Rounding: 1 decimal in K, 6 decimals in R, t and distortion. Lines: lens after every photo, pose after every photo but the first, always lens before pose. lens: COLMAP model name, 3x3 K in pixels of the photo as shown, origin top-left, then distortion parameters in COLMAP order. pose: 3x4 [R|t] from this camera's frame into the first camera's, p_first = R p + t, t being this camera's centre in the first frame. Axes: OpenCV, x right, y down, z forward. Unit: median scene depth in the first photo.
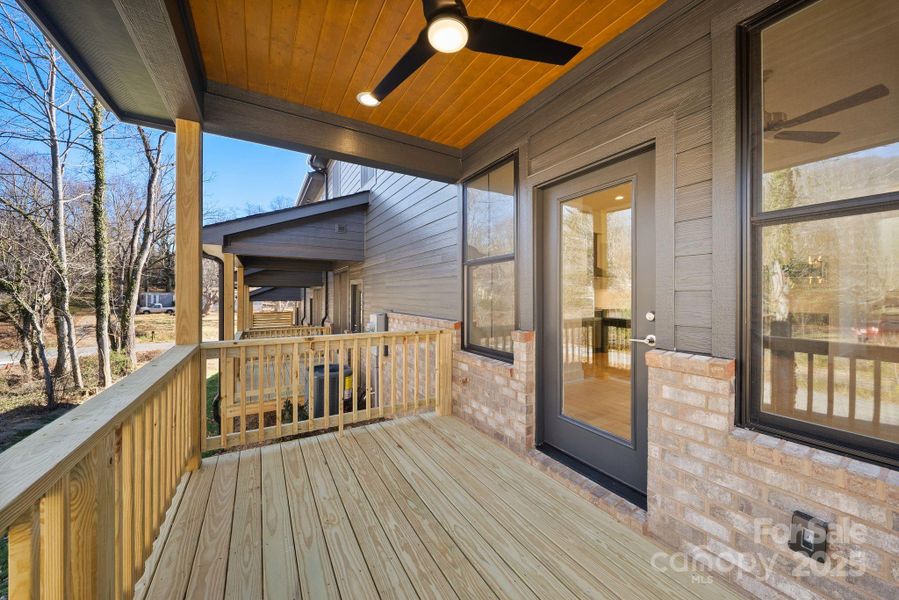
lens RADIAL K [[317.6, 0, 449.2], [0, 317.6, 295.0], [0, 0, 1]] dist [-0.003779, -0.001813]
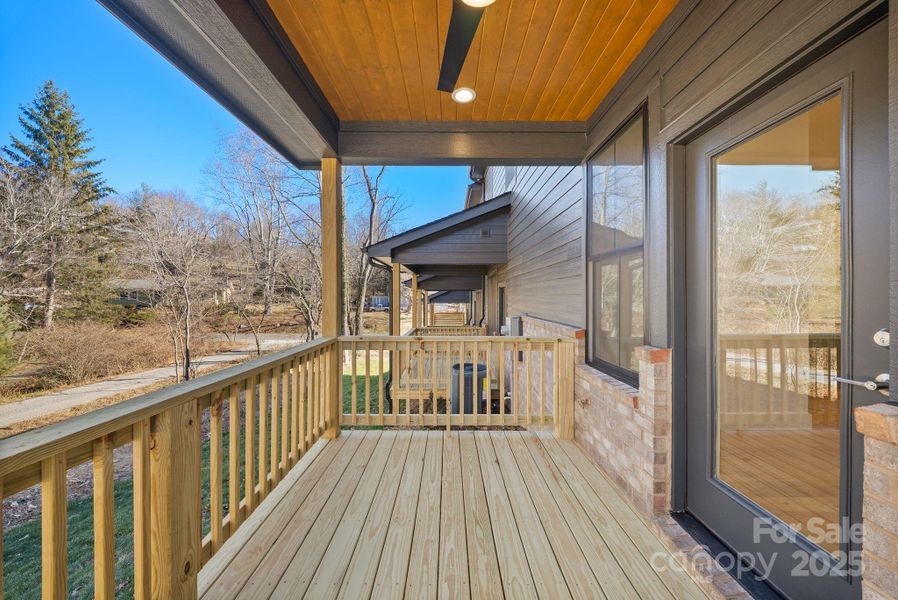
lens RADIAL K [[317.2, 0, 448.2], [0, 317.2, 296.9], [0, 0, 1]] dist [-0.003779, -0.001813]
pose [[0.861598, -0.001231, -0.507589, 0.149760], [-0.000232, 0.999996, -0.002819, 0.001014], [0.507590, 0.002546, 0.861595, 0.107832]]
